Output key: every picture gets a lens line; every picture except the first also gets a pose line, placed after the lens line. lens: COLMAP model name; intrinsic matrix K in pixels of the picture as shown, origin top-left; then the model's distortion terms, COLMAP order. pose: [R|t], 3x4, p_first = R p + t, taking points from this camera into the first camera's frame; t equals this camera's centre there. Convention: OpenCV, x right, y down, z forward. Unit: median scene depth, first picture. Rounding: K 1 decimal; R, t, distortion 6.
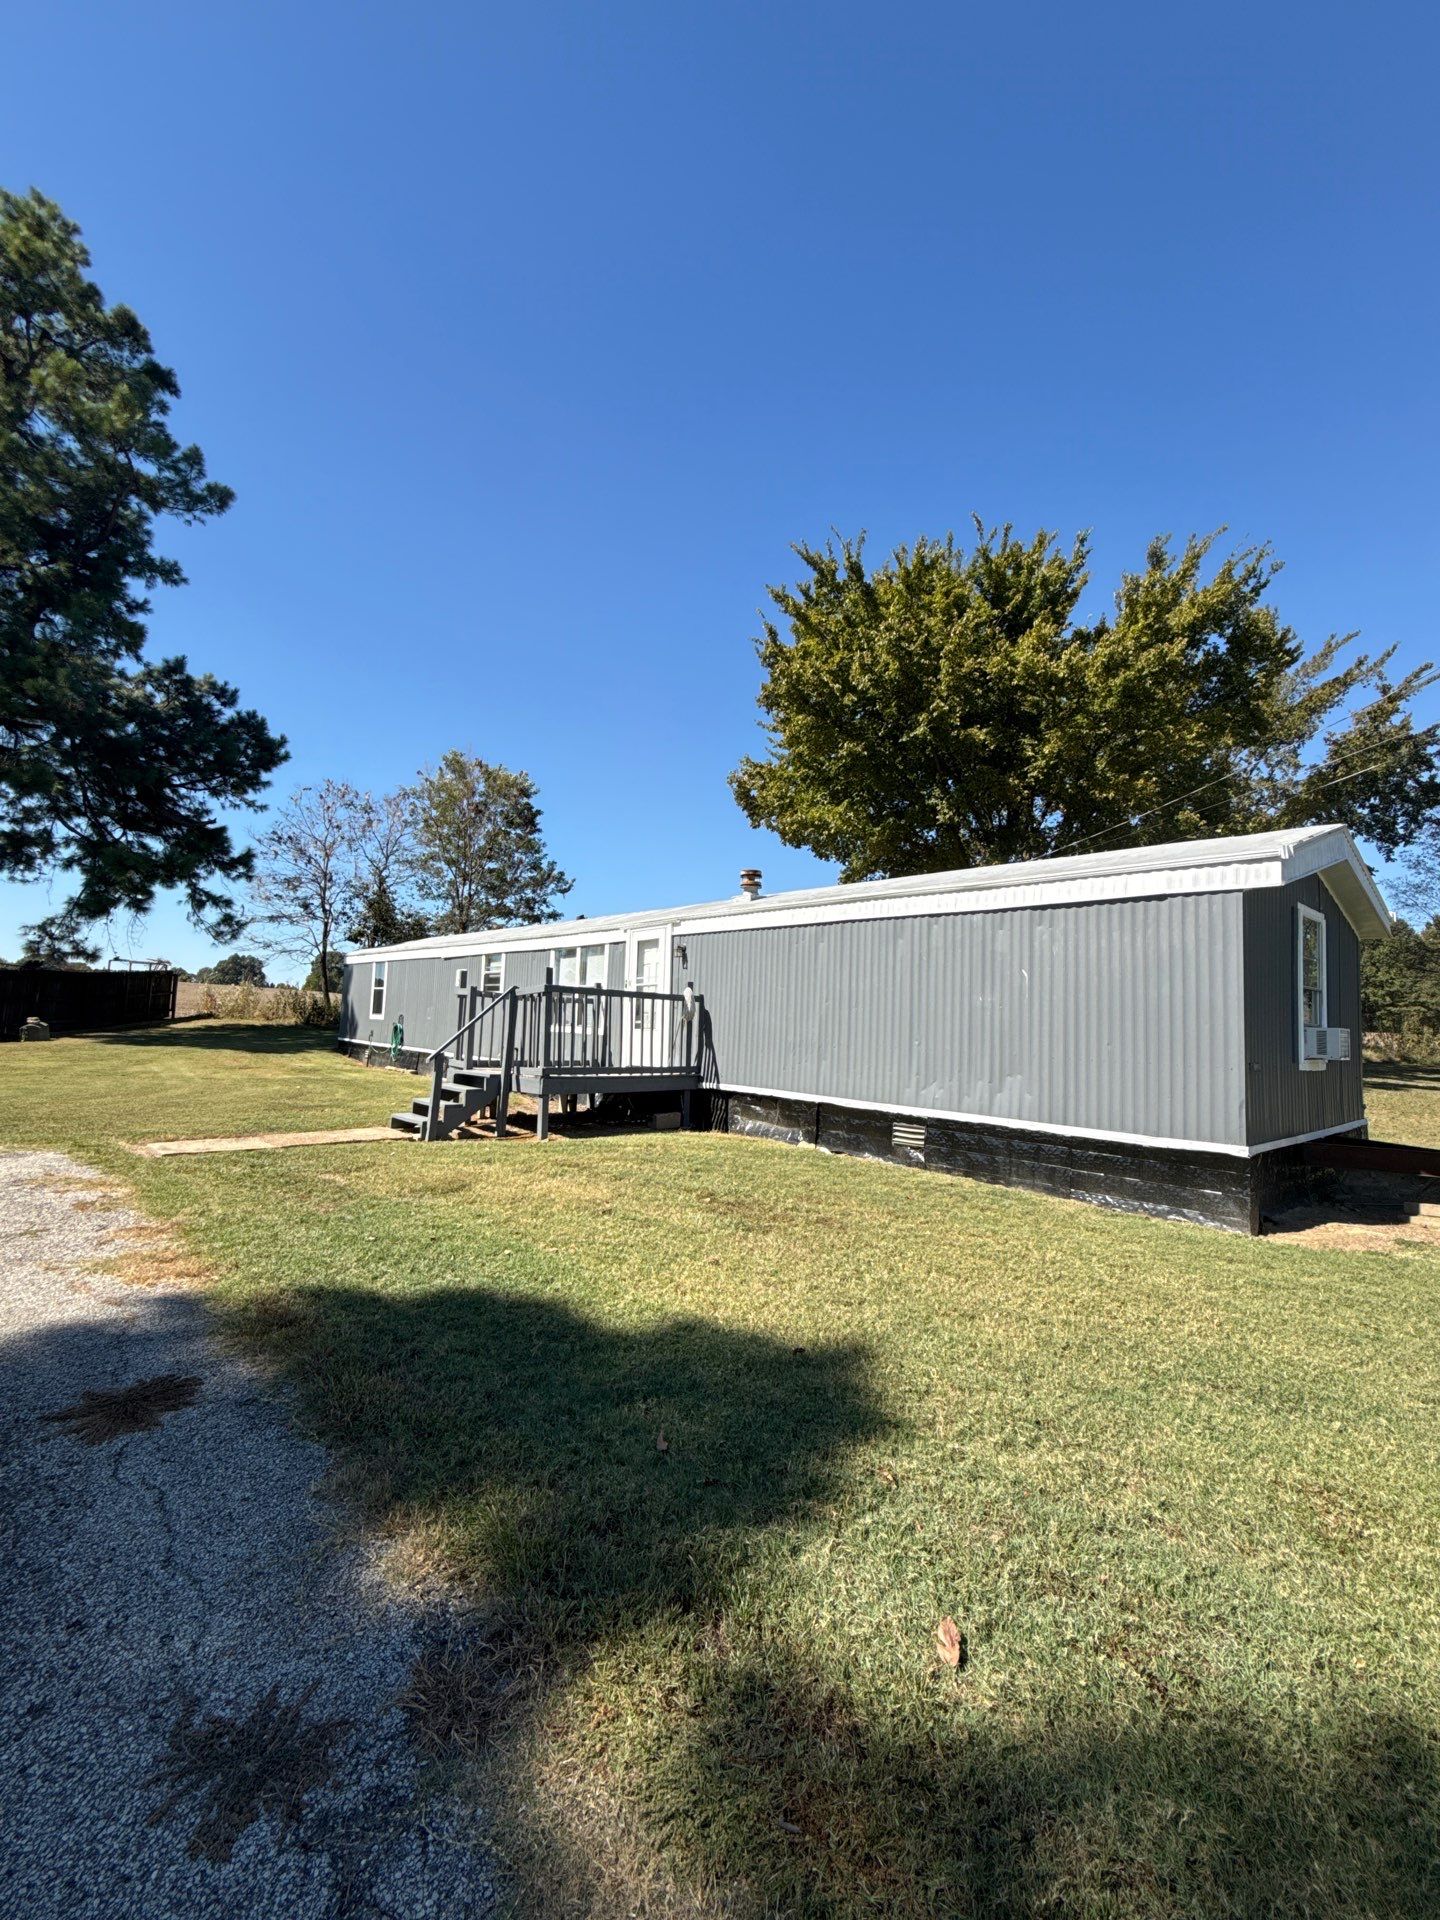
lens RADIAL K [[841.7, 0, 720.0], [0, 841.7, 960.0], [0, 0, 1]] dist [0.007264, 0.000130]
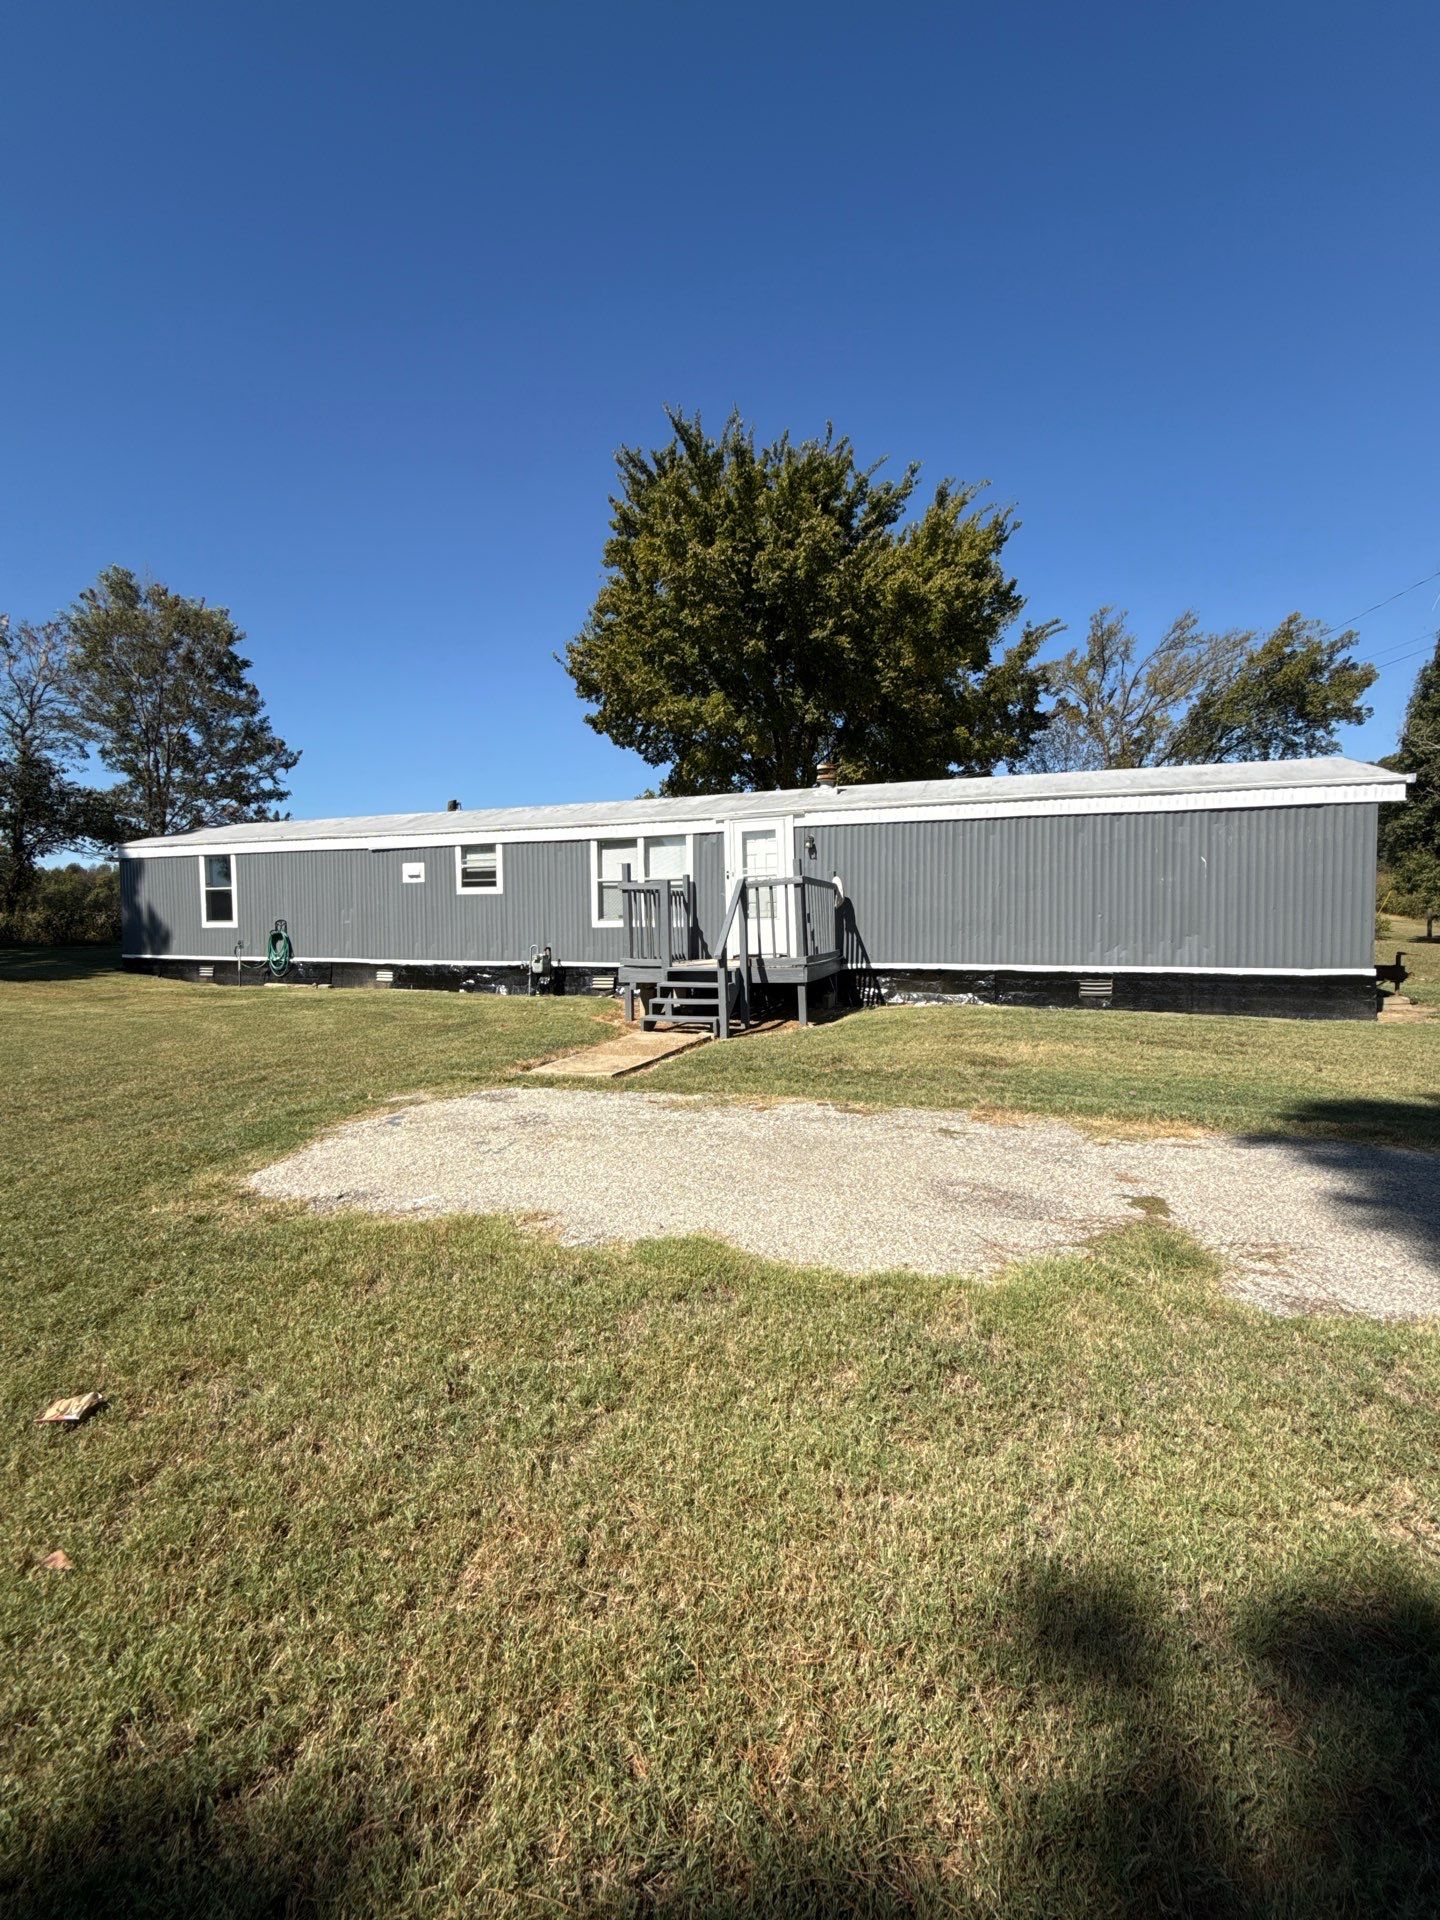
lens RADIAL K [[841.7, 0, 720.0], [0, 841.7, 960.0], [0, 0, 1]] dist [0.007264, 0.000130]
pose [[0.866353, -0.073310, 0.494022, -0.688827], [0.005492, 0.990507, 0.137354, -0.010040], [-0.499401, -0.116284, 0.858531, 0.145967]]
